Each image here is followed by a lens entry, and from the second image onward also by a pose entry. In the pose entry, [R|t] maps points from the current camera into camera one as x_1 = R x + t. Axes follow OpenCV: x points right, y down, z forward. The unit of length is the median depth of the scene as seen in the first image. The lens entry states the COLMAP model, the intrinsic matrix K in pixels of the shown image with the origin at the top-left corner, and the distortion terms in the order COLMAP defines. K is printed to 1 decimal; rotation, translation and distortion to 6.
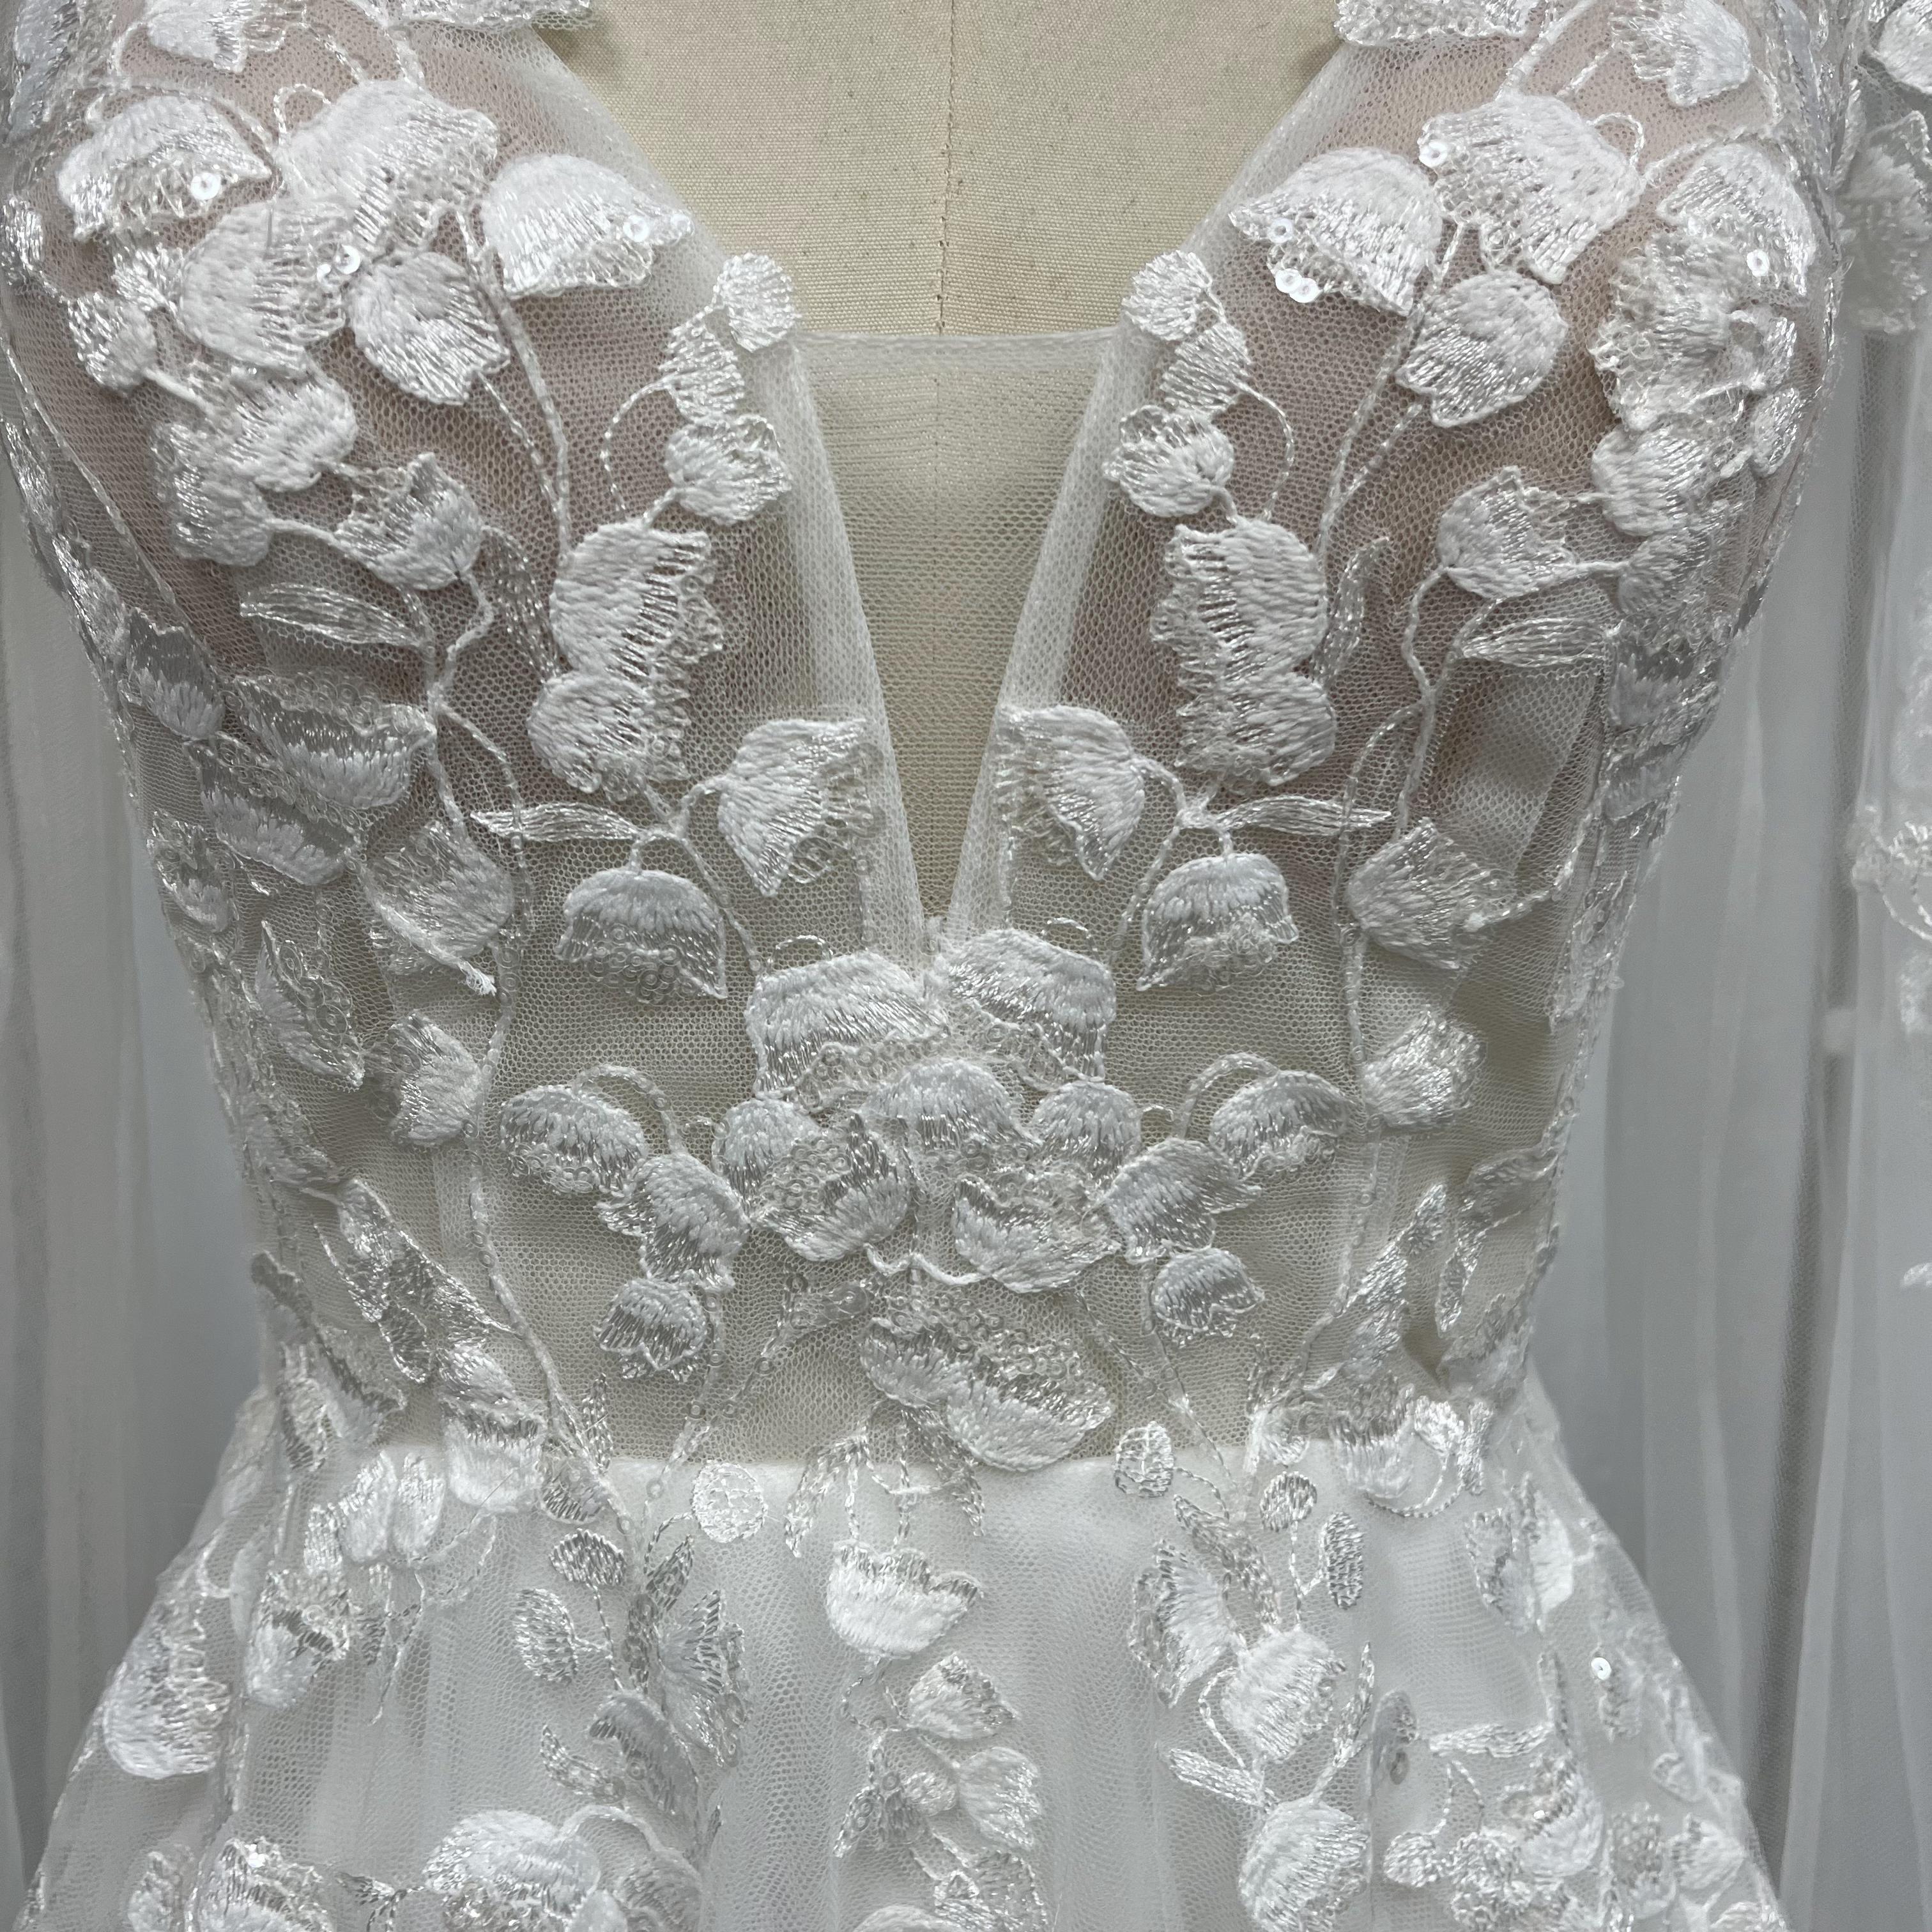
lens RADIAL K [[2183.3, 0, 1021.1], [0, 2183.3, 1016.8], [0, 0, 1]] dist [0.009214, 0.000000]
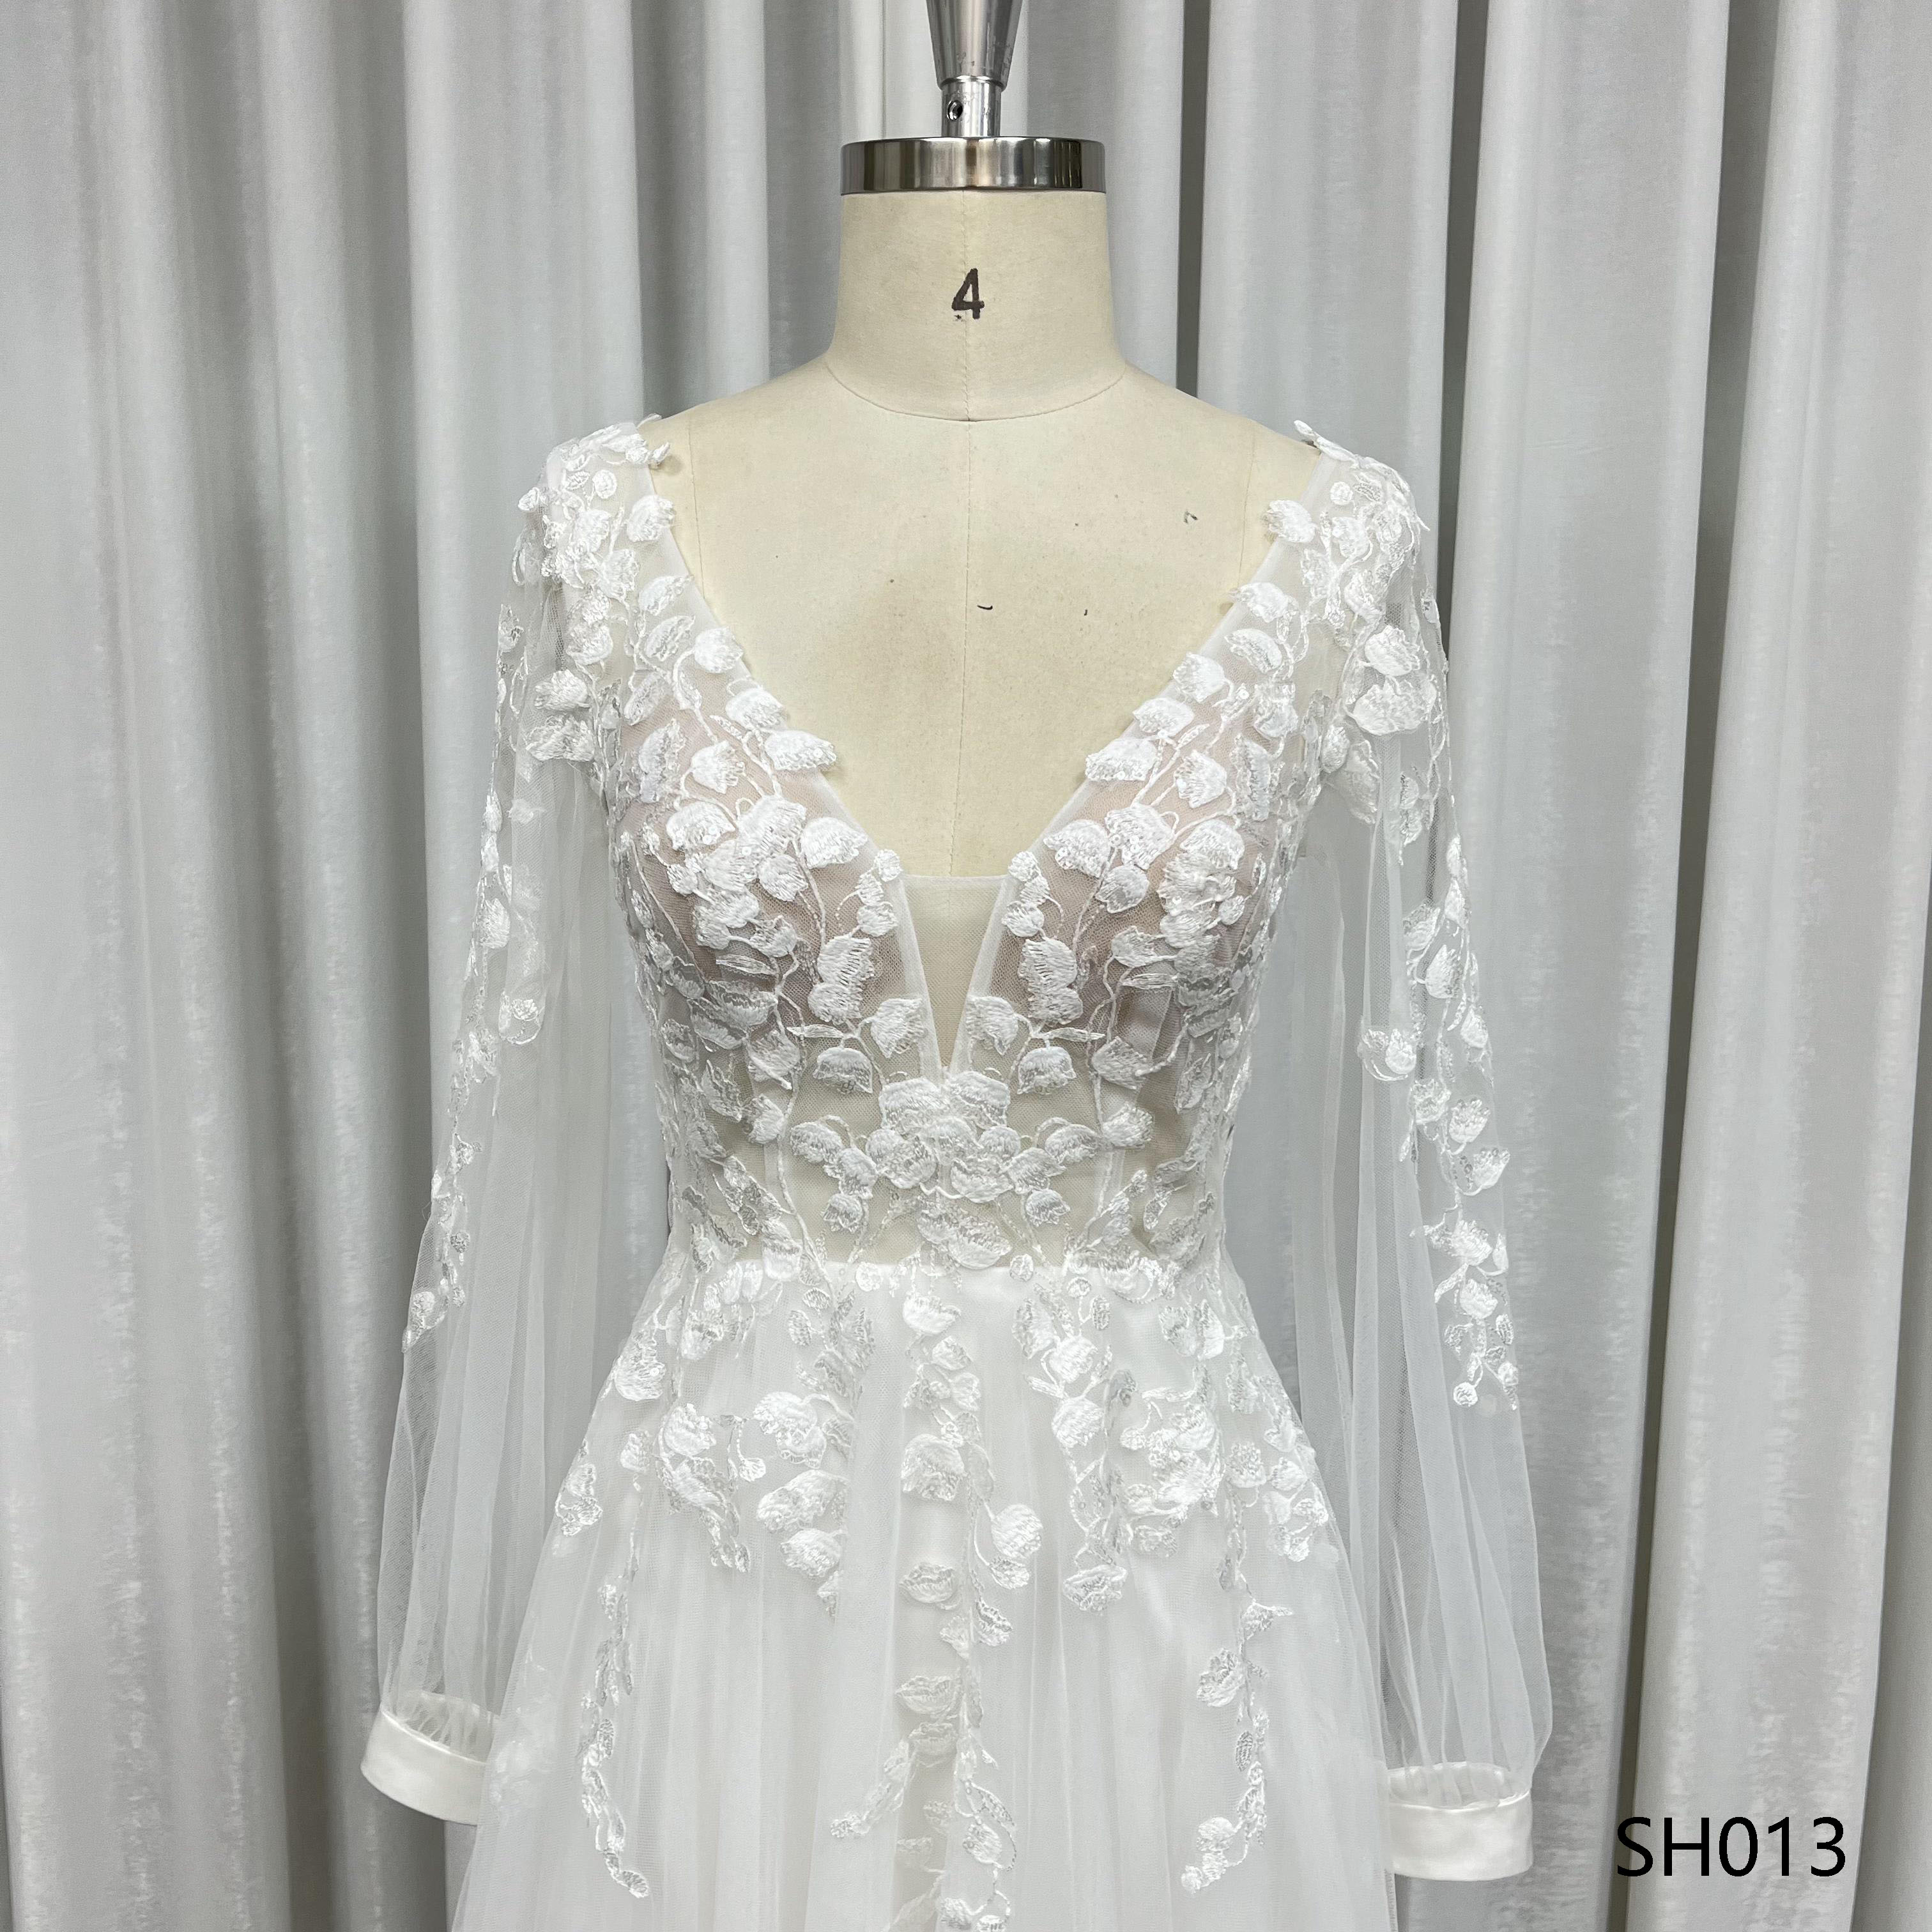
lens RADIAL K [[2183.3, 0, 1012.6], [0, 2183.3, 1039.8], [0, 0, 1]] dist [0.009214, 0.000000]
pose [[0.996853, 0.024207, -0.075486, 0.259225], [-0.025742, 0.999480, -0.019437, -0.027476], [0.074976, 0.021319, 0.996957, -1.816392]]
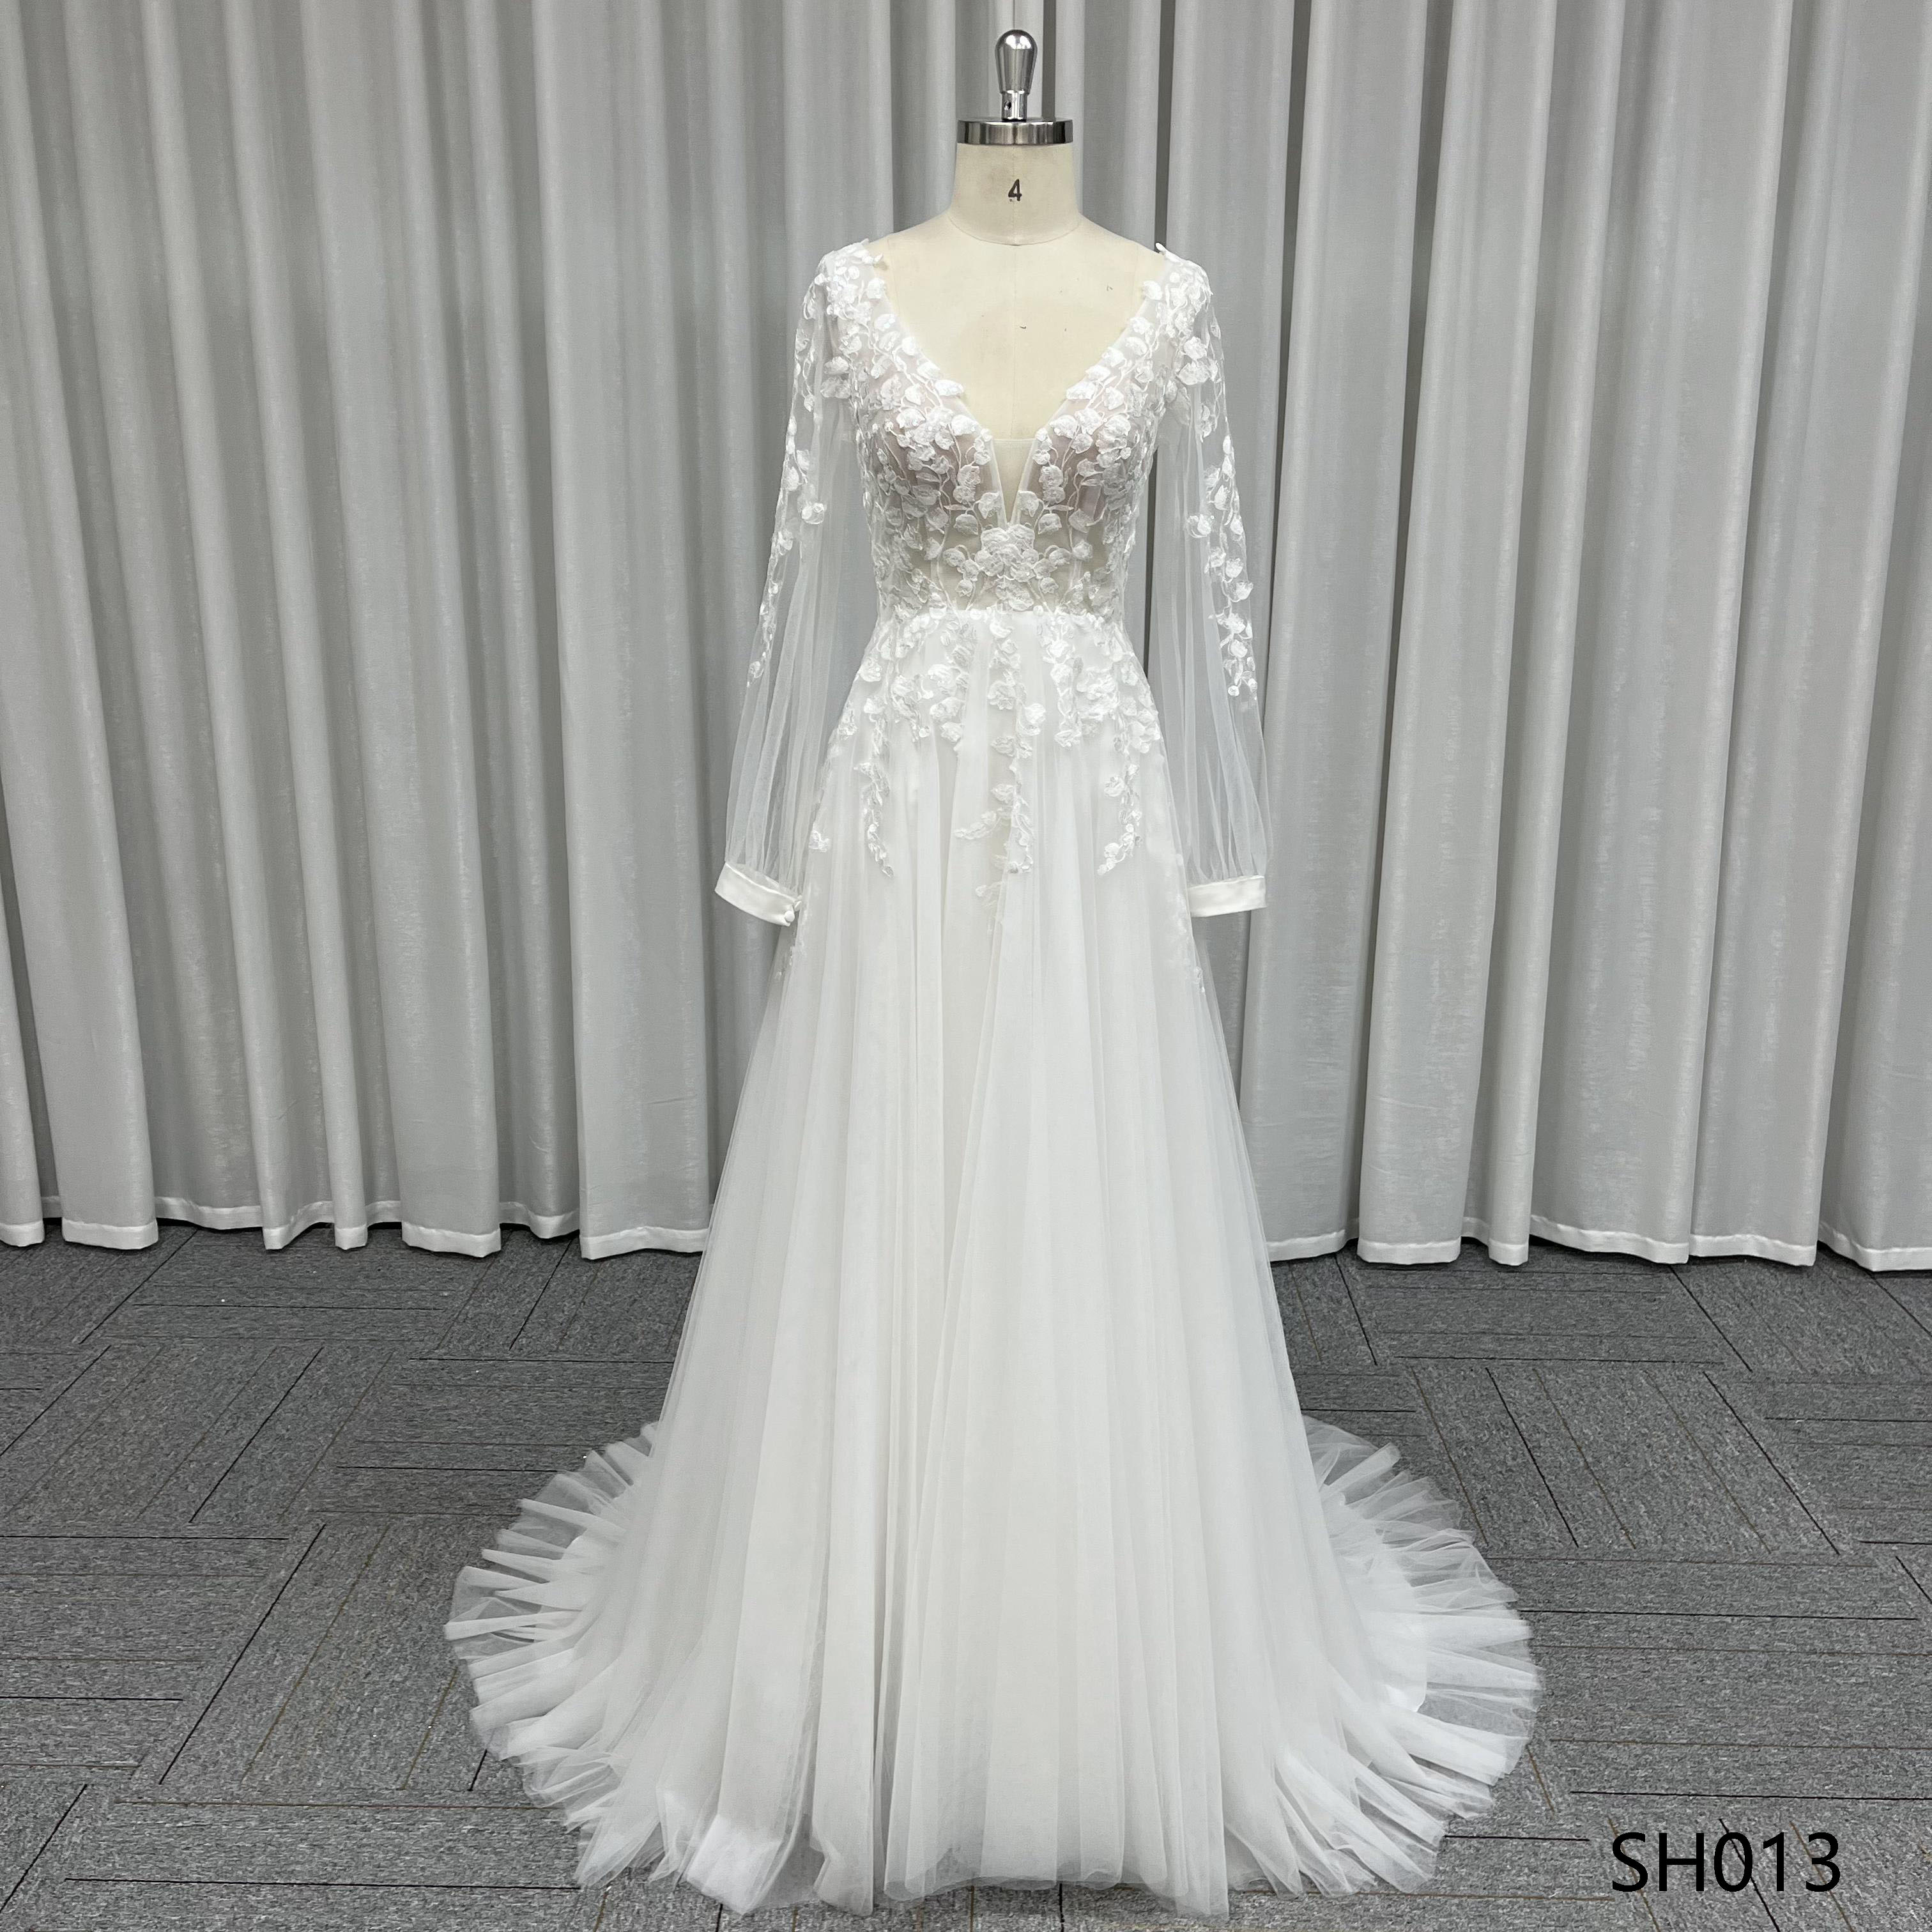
lens RADIAL K [[1929.9, 0, 973.4], [0, 1929.9, 1008.3], [0, 0, 1]] dist [0.017181, 0.000000]
pose [[0.996842, 0.030567, -0.073289, 0.344315], [-0.023790, 0.995510, 0.091620, 0.922976], [0.075760, -0.089587, 0.993093, -5.205149]]
